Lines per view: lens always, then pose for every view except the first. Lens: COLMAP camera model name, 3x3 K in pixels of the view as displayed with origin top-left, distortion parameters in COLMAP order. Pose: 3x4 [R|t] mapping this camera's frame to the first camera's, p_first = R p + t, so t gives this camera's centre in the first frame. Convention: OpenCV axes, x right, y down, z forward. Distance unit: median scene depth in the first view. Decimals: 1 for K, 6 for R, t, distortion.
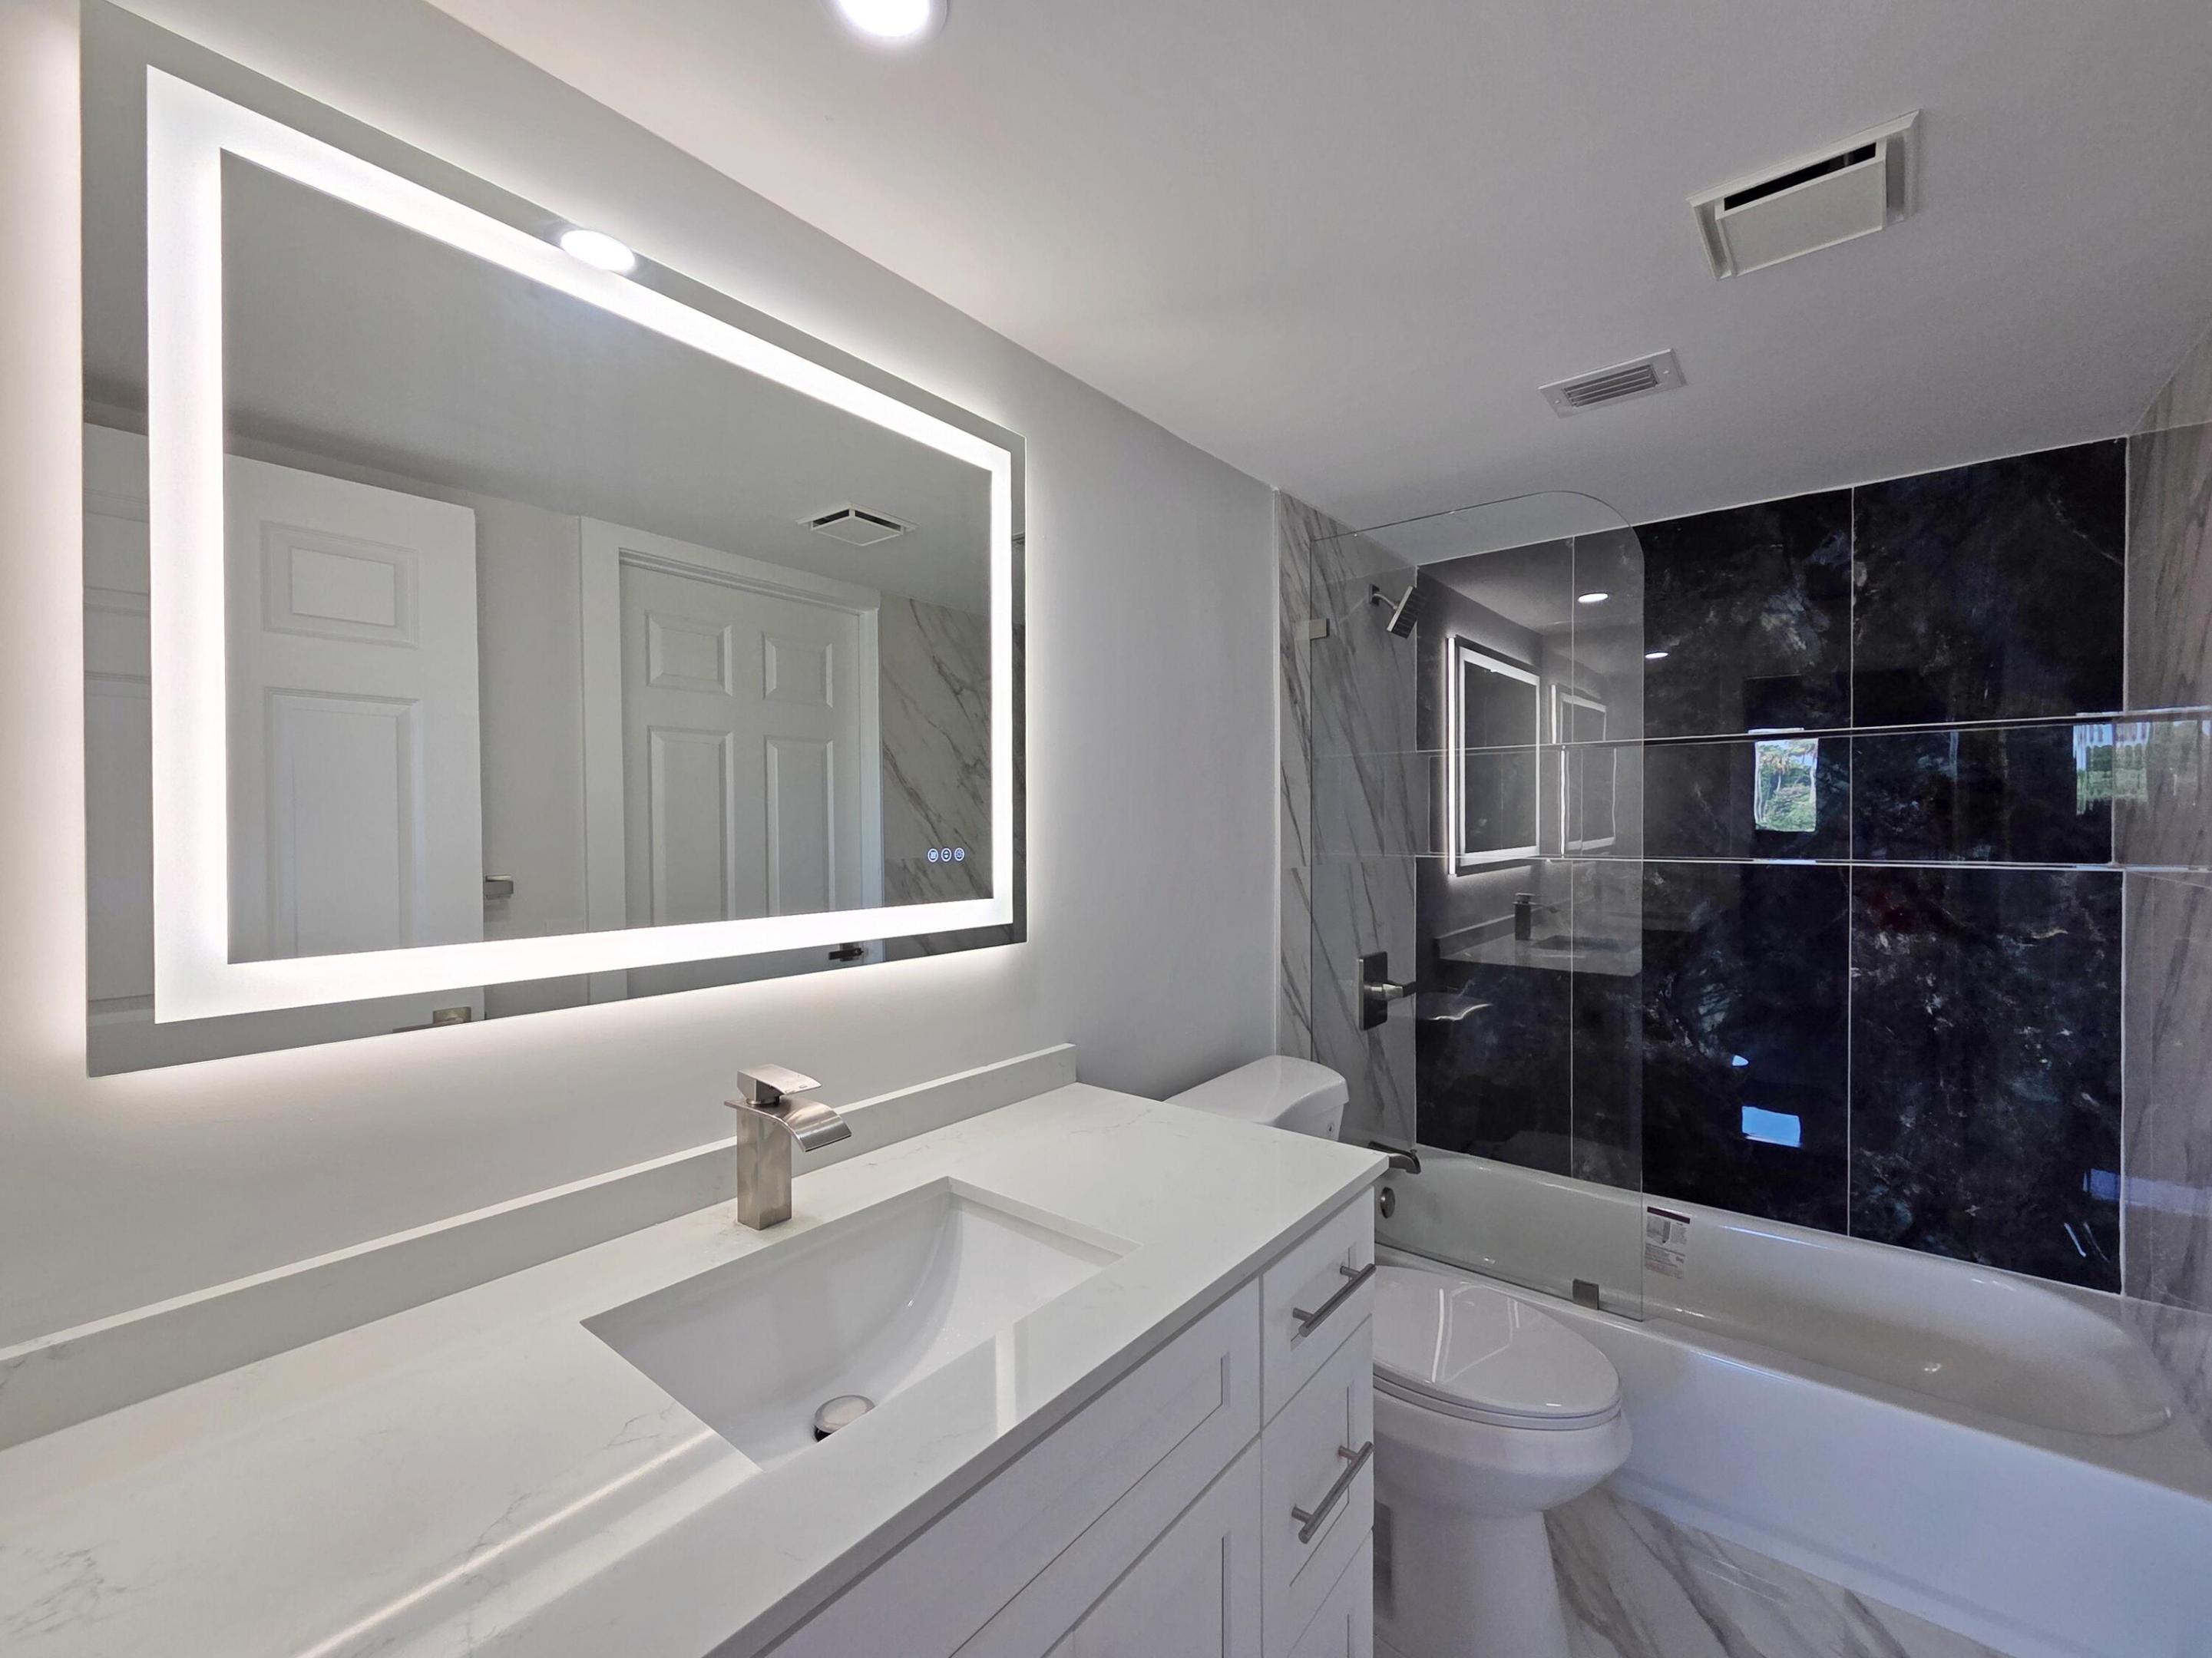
lens RADIAL K [[911.2, 0, 1108.8], [0, 911.2, 825.5], [0, 0, 1]] dist [0.000748, -0.000030]
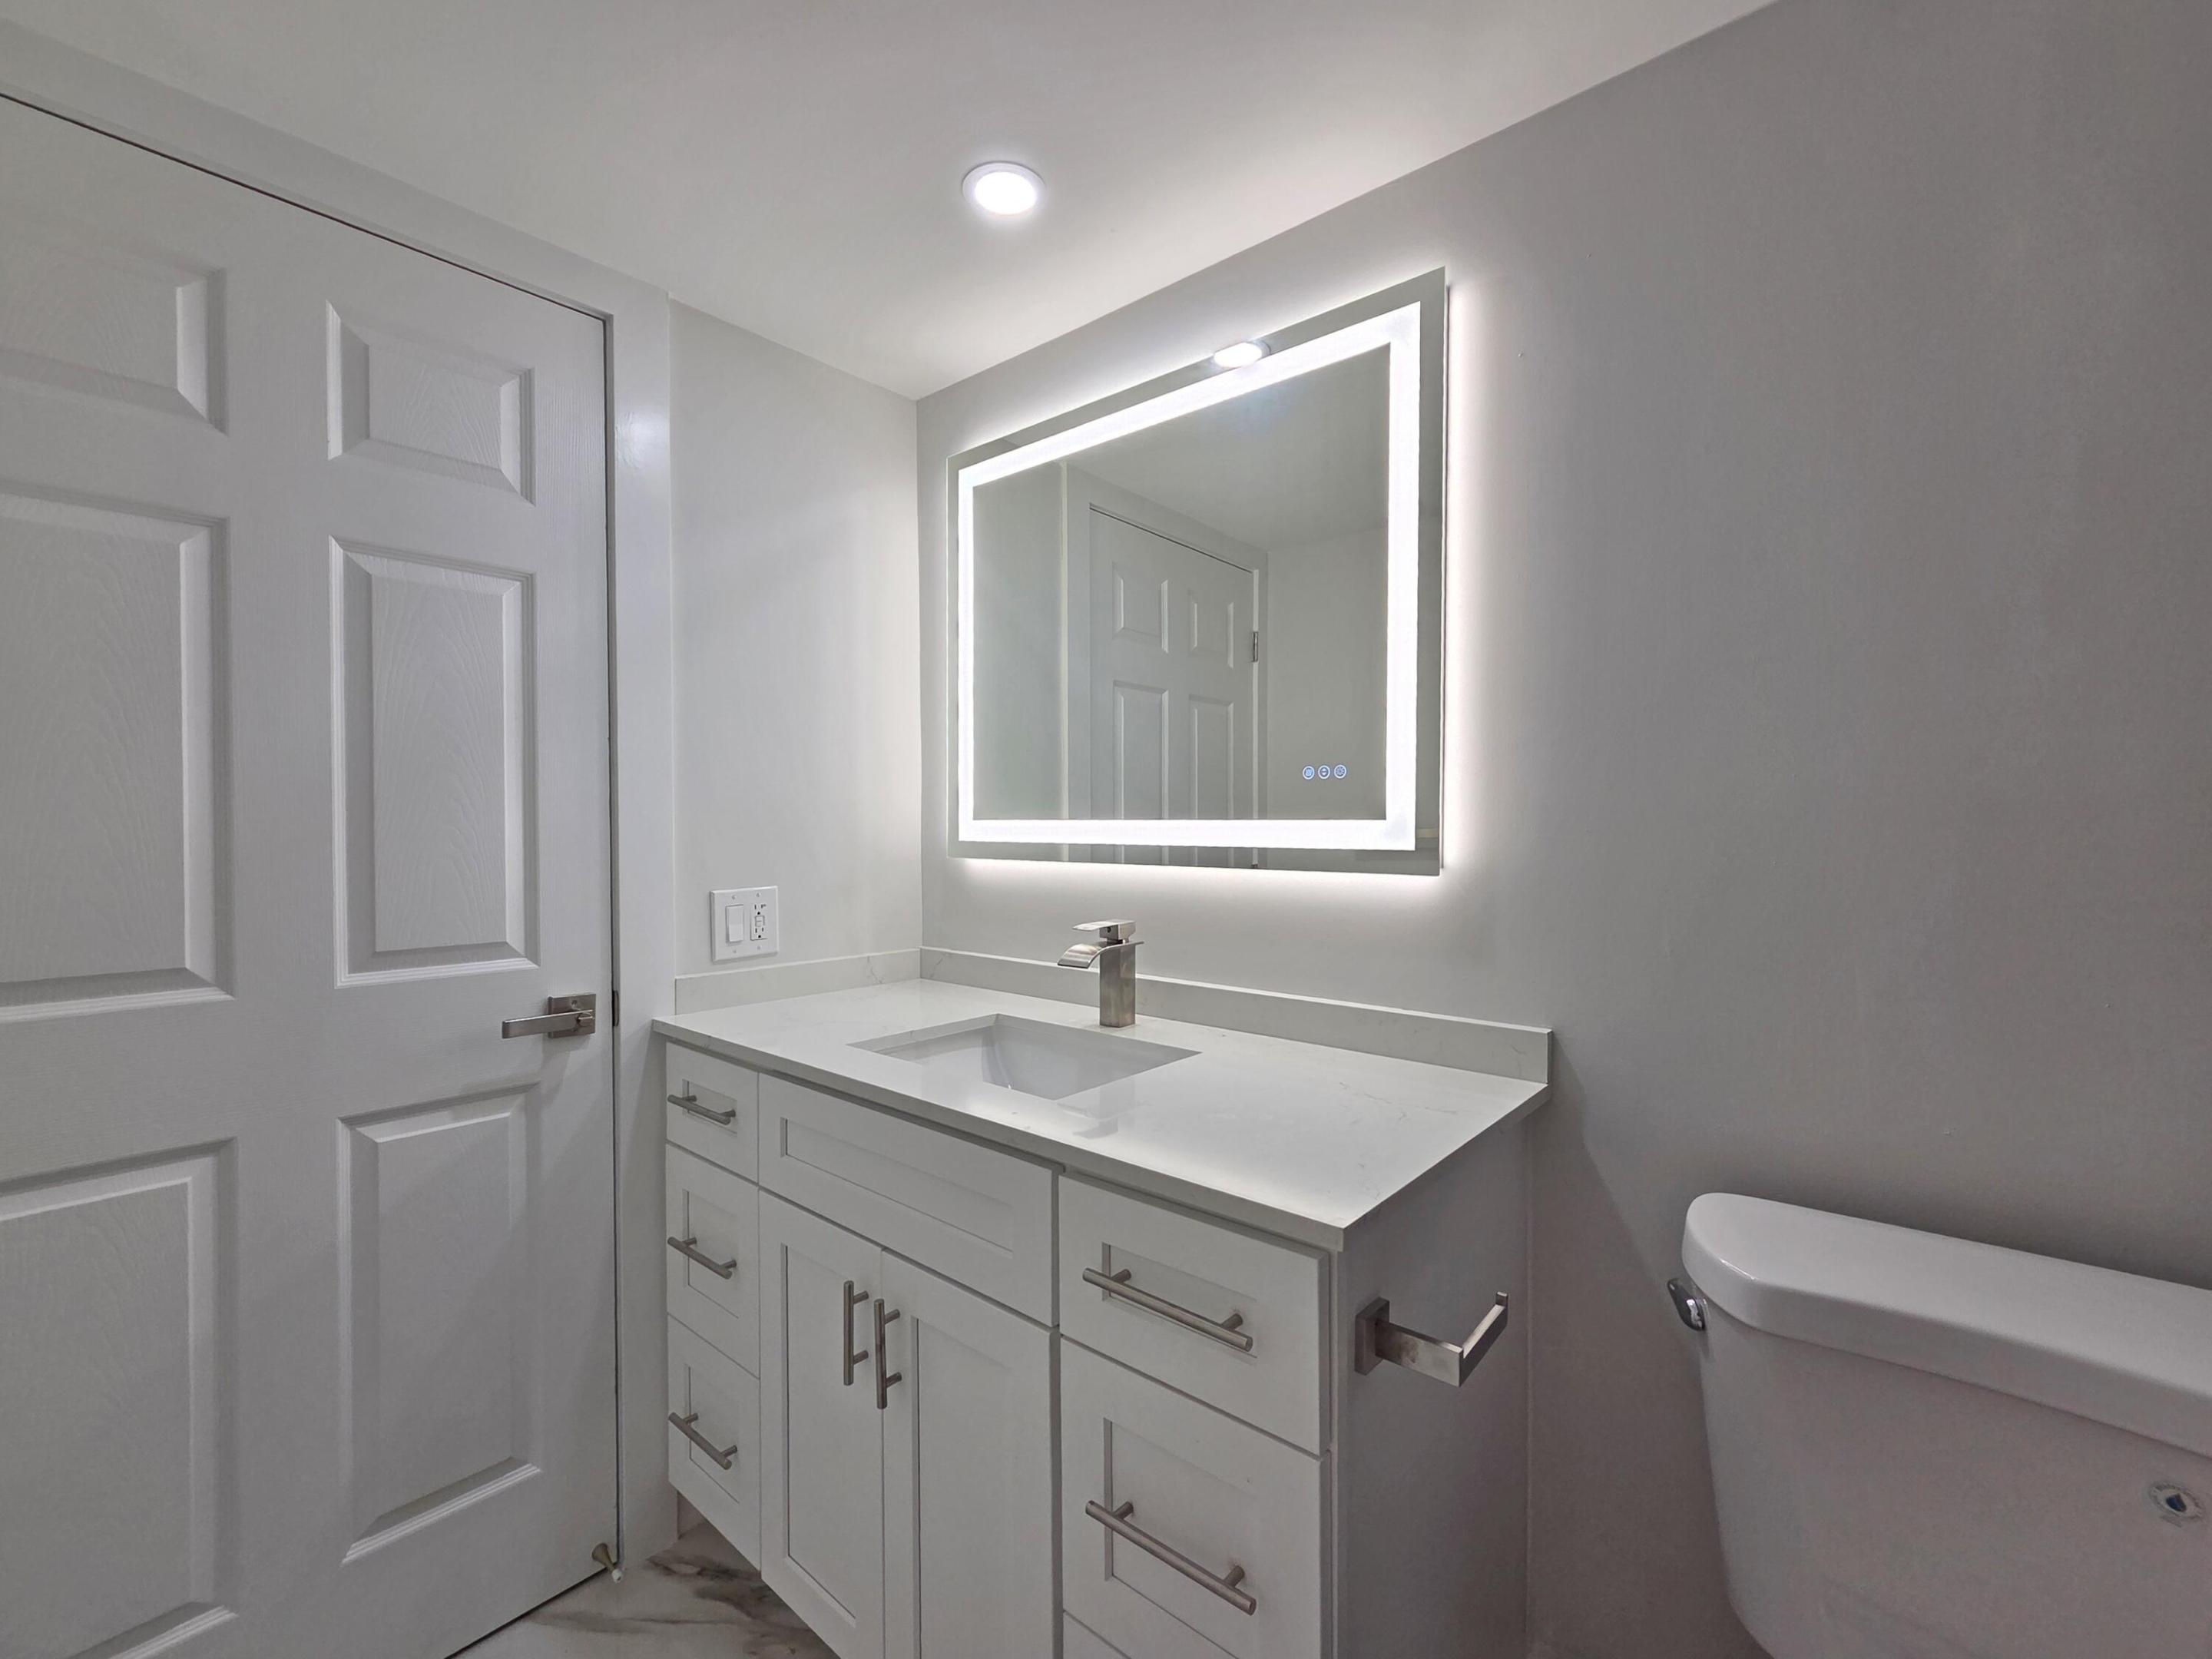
lens RADIAL K [[911.3, 0, 1109.3], [0, 911.3, 836.1], [0, 0, 1]] dist [0.000748, -0.000030]
pose [[-0.031533, 0.016157, -0.999372, 0.828926], [0.000605, 0.999869, 0.016146, 0.086232], [0.999503, -0.000096, -0.031539, 0.795657]]
